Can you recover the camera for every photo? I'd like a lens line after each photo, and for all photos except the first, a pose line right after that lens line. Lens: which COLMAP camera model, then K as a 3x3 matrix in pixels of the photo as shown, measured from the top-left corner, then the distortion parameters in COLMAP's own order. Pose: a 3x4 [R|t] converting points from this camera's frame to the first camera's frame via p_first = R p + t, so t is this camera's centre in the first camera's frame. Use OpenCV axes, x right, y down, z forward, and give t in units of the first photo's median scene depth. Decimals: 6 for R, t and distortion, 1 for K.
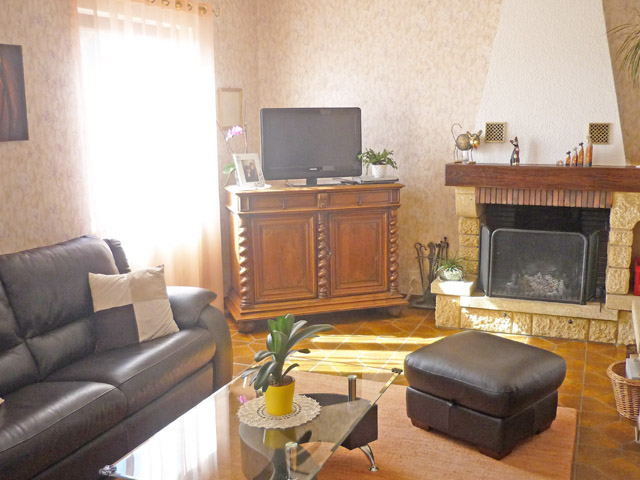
lens RADIAL K [[685.7, 0, 320.0], [0, 685.7, 240.0], [0, 0, 1]] dist [-0.100177, 0.140897]
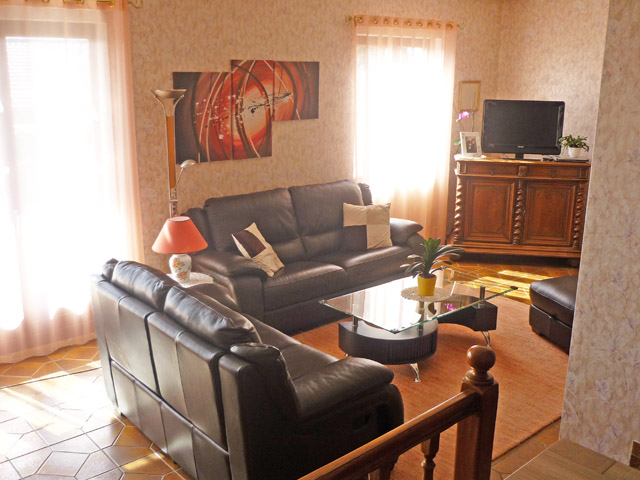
lens RADIAL K [[685.7, 0, 320.0], [0, 685.7, 240.0], [0, 0, 1]] dist [-0.100177, 0.140897]
pose [[0.889091, 0.136097, -0.437029, 0.253551], [-0.104288, 0.989893, 0.096104, -0.011233], [0.445691, -0.039869, 0.894299, -0.372909]]
